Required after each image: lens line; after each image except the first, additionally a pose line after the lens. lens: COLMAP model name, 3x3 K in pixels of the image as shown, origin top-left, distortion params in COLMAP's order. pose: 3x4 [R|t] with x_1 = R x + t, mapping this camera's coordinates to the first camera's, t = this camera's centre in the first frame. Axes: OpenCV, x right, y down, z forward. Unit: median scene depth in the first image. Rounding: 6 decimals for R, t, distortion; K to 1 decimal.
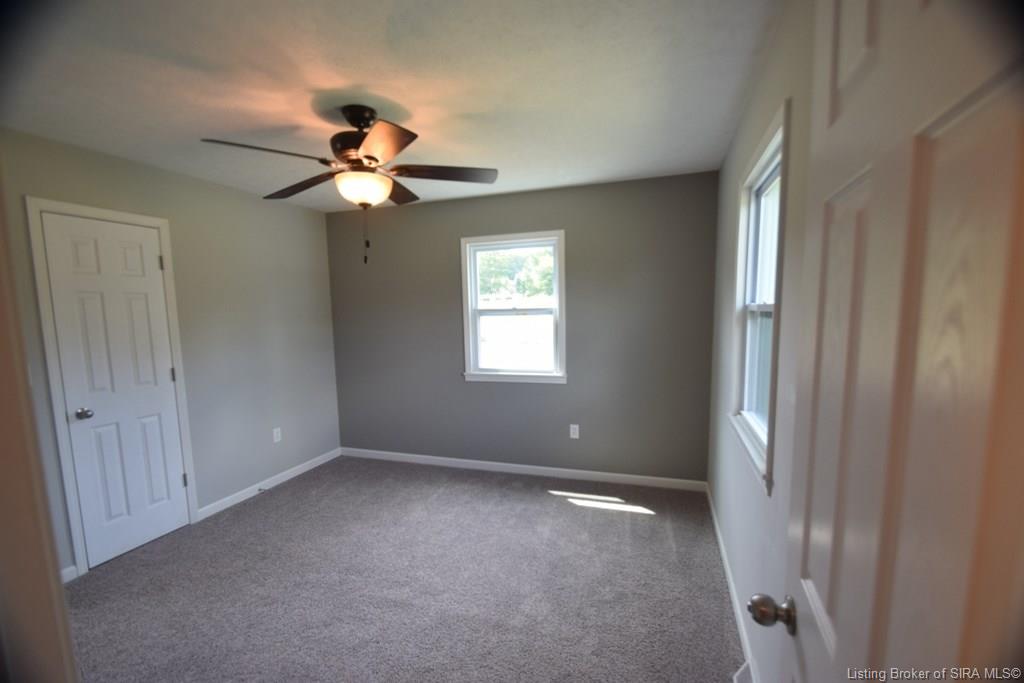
lens RADIAL K [[448.2, 0, 511.7], [0, 448.2, 360.9], [0, 0, 1]] dist [0.002798, -0.000032]
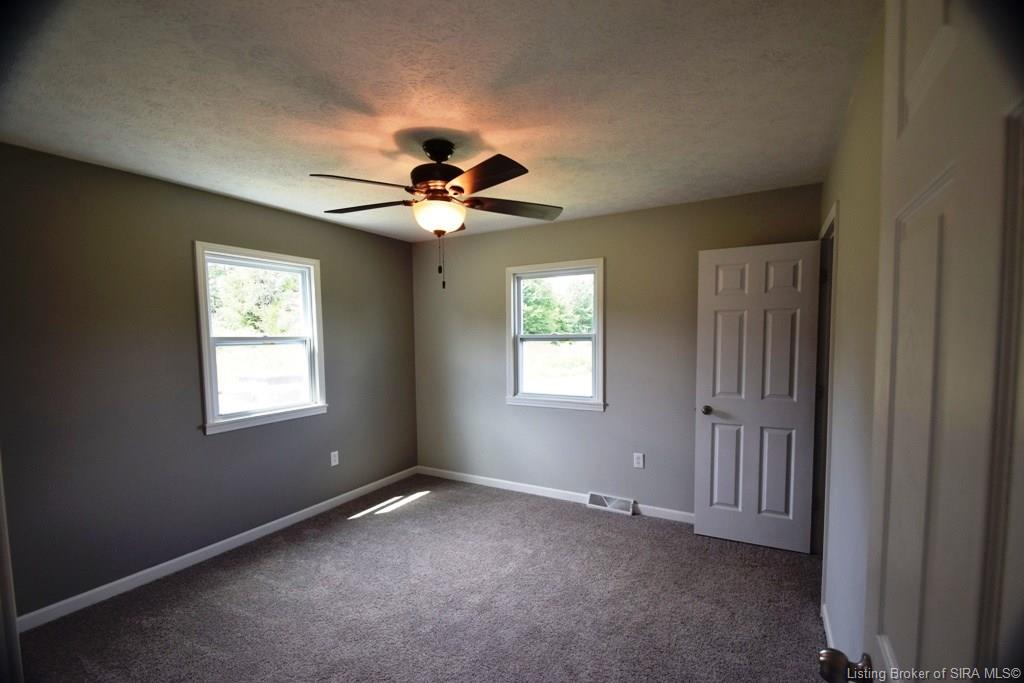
lens RADIAL K [[446.4, 0, 511.0], [0, 446.4, 361.0], [0, 0, 1]] dist [0.000182, 0.000065]
pose [[0.191228, -0.037164, 0.980842, -1.155440], [0.120497, 0.992613, 0.014118, -0.041016], [-0.974121, 0.115489, 0.194294, 0.588291]]
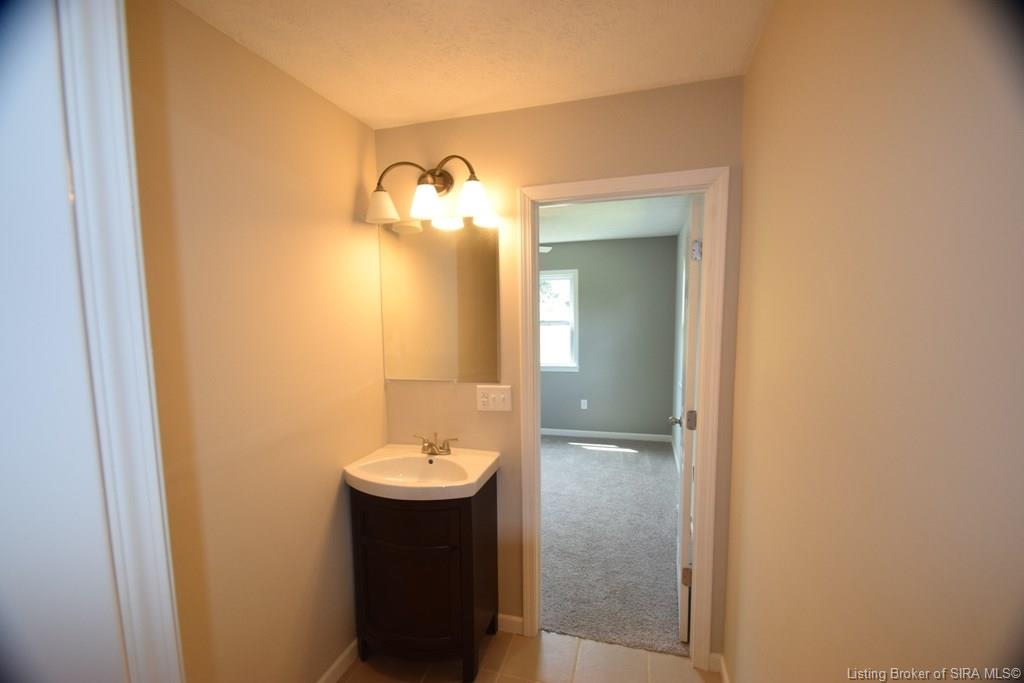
lens RADIAL K [[446.4, 0, 511.0], [0, 446.4, 361.0], [0, 0, 1]] dist [0.000182, 0.000065]
pose [[0.999329, 0.003825, 0.036421, -0.234429], [-0.003295, 0.999888, -0.014607, 0.055798], [-0.036473, 0.014477, 0.999230, -0.703151]]
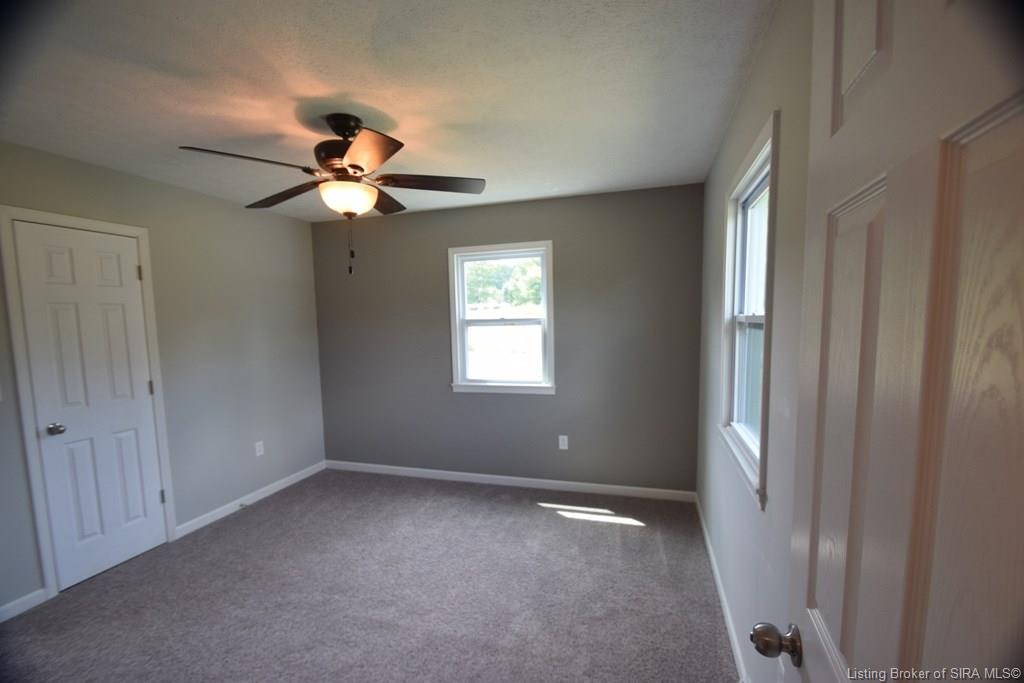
lens RADIAL K [[446.2, 0, 511.0], [0, 446.2, 361.4], [0, 0, 1]] dist [-0.001879, -0.000348]
pose [[0.999665, -0.003628, 0.025614, -0.000801], [0.004107, 0.999817, -0.018684, -0.006003], [-0.025541, 0.018783, 0.999497, 0.019355]]
